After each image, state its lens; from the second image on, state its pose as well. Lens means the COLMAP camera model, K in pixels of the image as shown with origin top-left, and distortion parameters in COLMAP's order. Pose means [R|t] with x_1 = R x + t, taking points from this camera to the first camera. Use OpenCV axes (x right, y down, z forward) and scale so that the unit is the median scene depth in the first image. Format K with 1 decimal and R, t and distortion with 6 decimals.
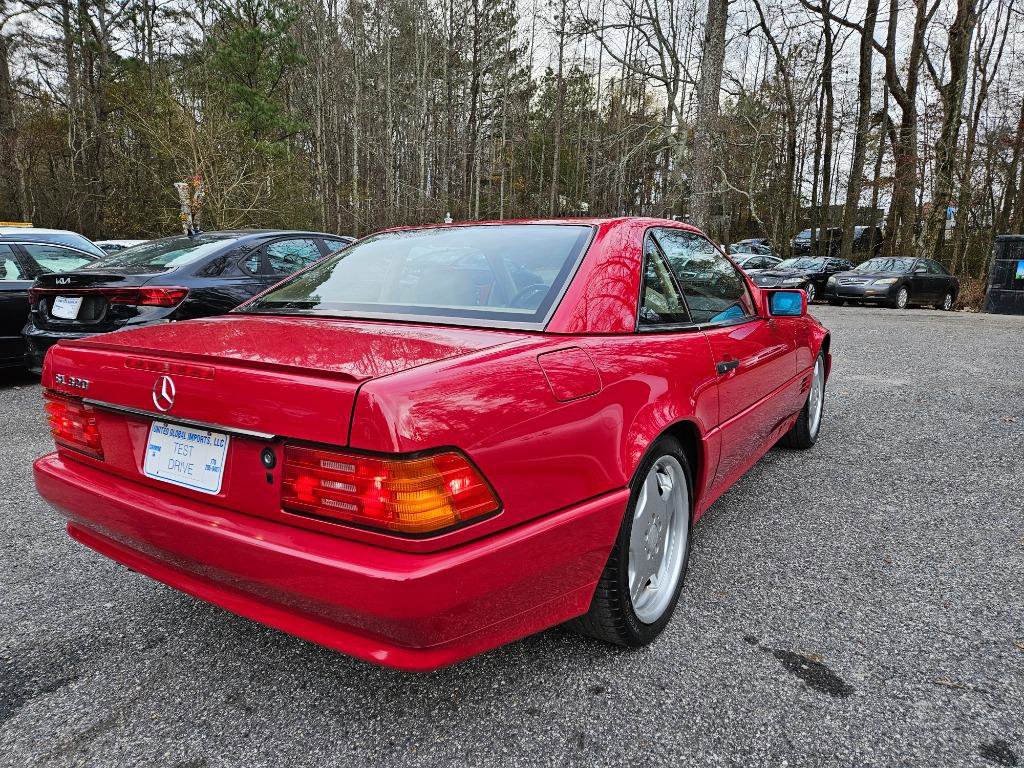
lens RADIAL K [[691.0, 0, 519.5], [0, 691.0, 392.2], [0, 0, 1]] dist [0.069740, -0.052637]
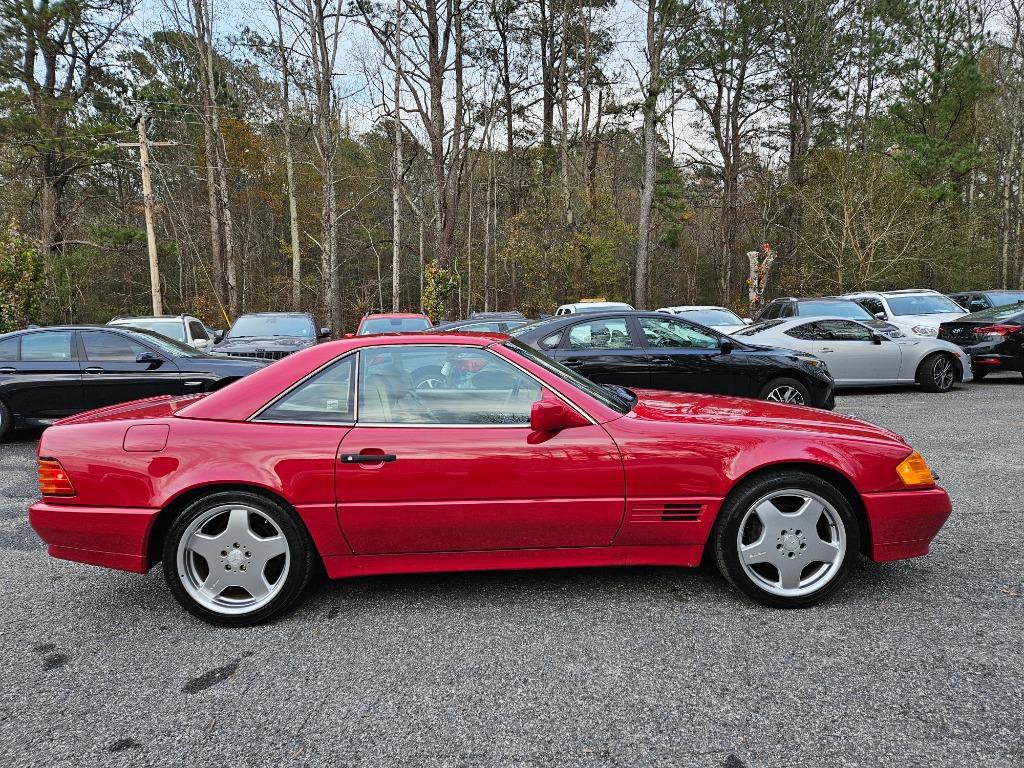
lens RADIAL K [[691.0, 0, 490.0], [0, 691.0, 367.9], [0, 0, 1]] dist [0.069740, -0.052637]
pose [[0.548641, 0.055406, -0.834220, 1.610715], [-0.138269, 0.990075, -0.025178, -0.219949], [0.824545, 0.129161, 0.550857, 0.527748]]
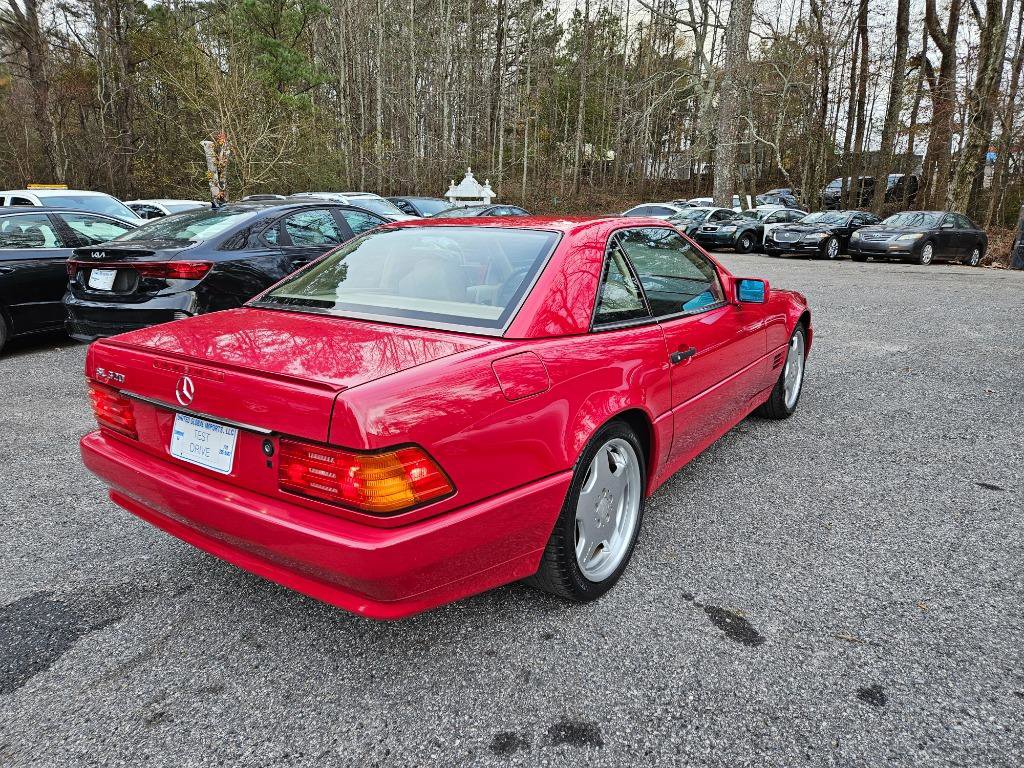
lens RADIAL K [[691.0, 0, 519.9], [0, 691.0, 376.4], [0, 0, 1]] dist [0.069740, -0.052637]
pose [[0.999331, 0.007017, -0.035883, 0.086060], [-0.005252, 0.998783, 0.049037, -0.063256], [0.036184, -0.048815, 0.998152, -0.140068]]
